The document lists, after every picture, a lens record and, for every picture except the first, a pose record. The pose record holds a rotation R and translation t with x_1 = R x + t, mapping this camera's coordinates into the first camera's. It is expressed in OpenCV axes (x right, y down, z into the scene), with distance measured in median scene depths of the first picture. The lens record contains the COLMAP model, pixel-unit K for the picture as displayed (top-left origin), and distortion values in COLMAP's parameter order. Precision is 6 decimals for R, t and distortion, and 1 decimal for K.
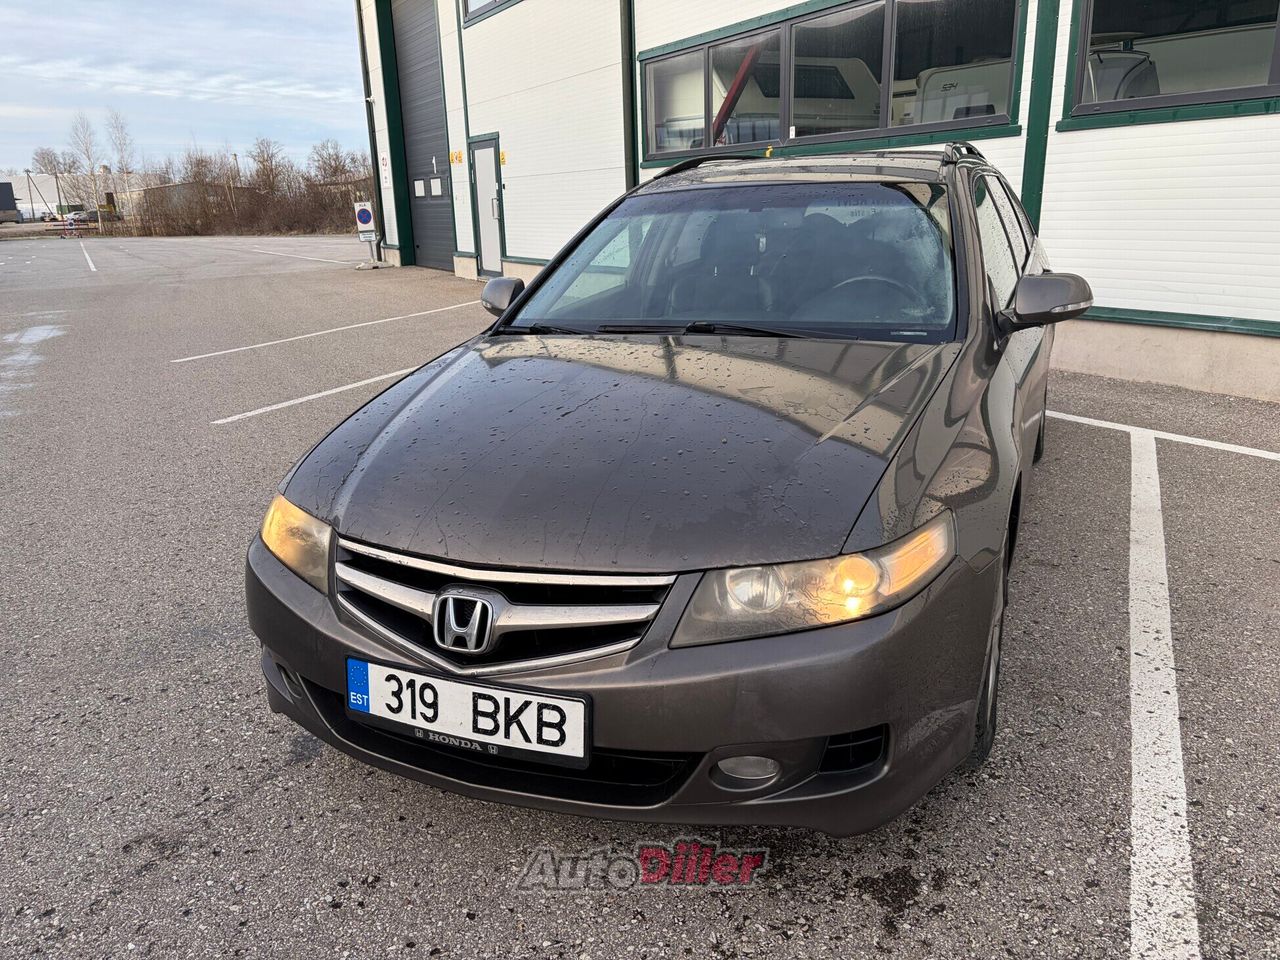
lens RADIAL K [[972.3, 0, 646.0], [0, 972.3, 471.1], [0, 0, 1]] dist [0.040801, -0.044661]
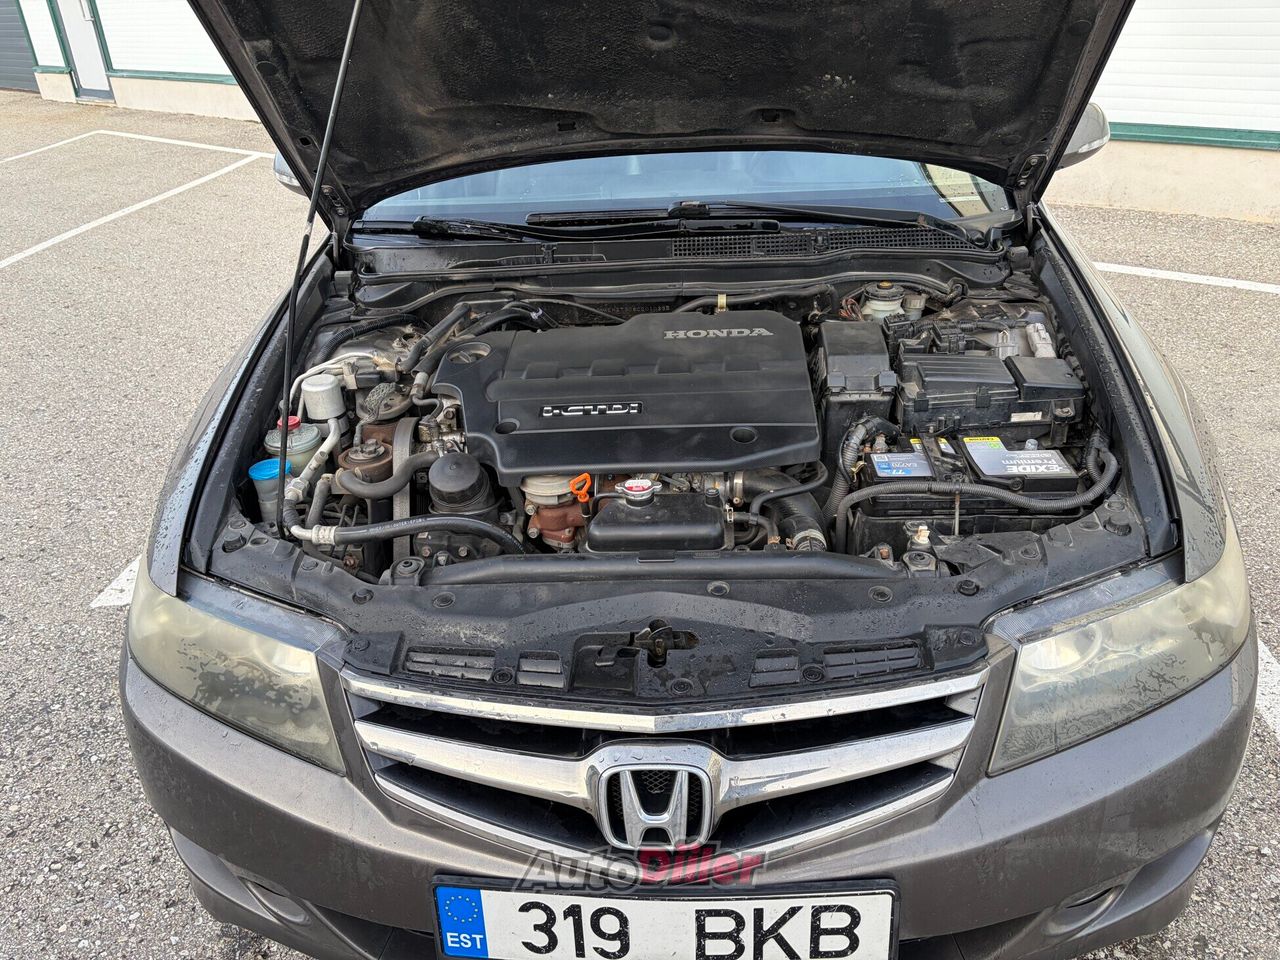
lens RADIAL K [[984.6, 0, 640.0], [0, 984.6, 480.0], [0, 0, 1]] dist [-0.003322, -0.004531]
pose [[0.934738, -0.167550, 0.313355, -0.333698], [0.102573, 0.971542, 0.213505, -0.162944], [-0.340210, -0.167430, 0.925324, 0.442606]]
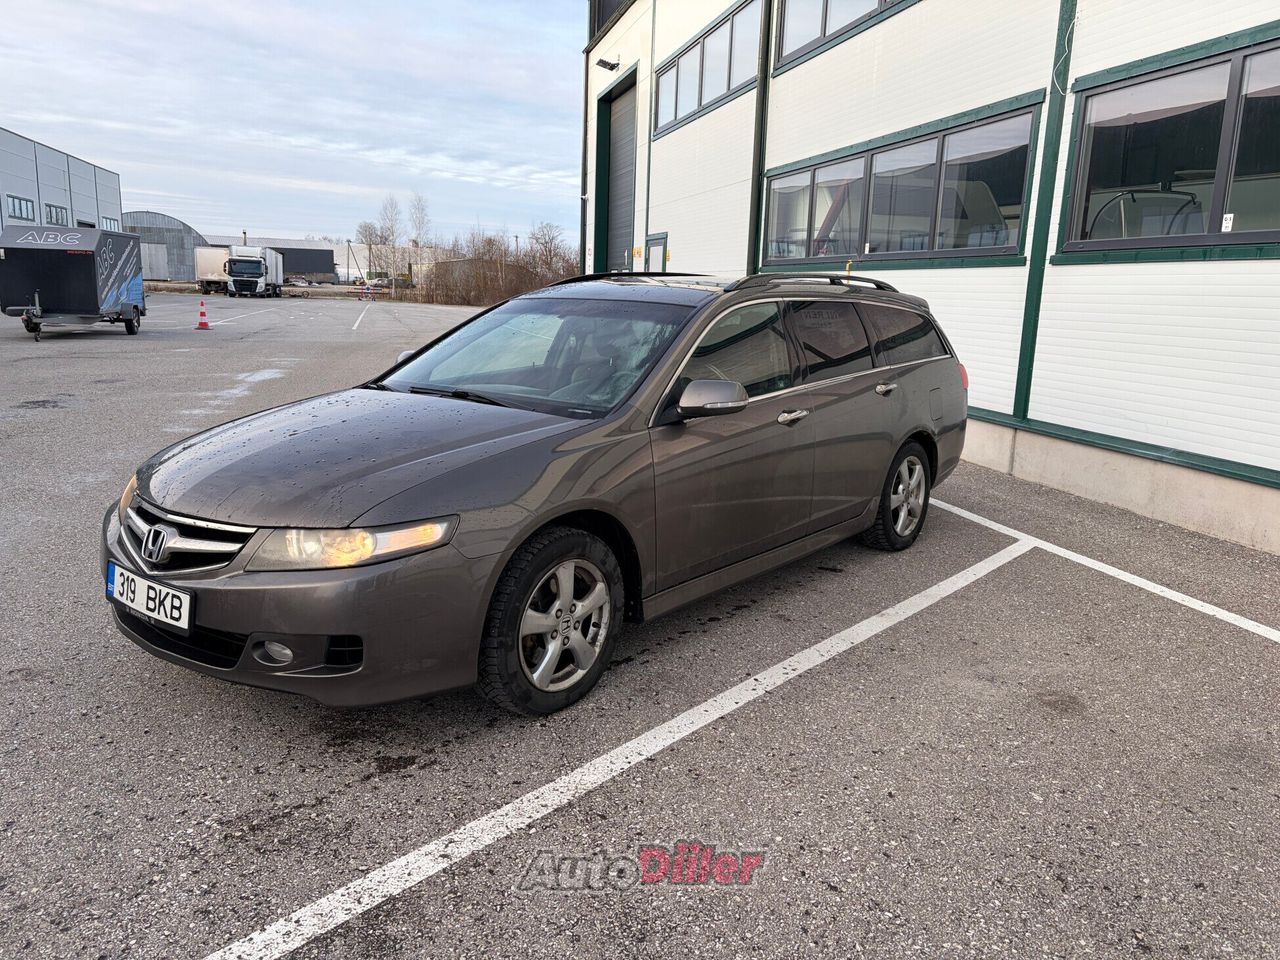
lens RADIAL K [[972.3, 0, 646.0], [0, 972.3, 471.1], [0, 0, 1]] dist [0.040801, -0.044661]
pose [[0.965386, 0.106811, -0.237951, 0.943242], [-0.127397, 0.989173, -0.072843, 0.044445], [0.227594, 0.100636, 0.968542, -0.412431]]
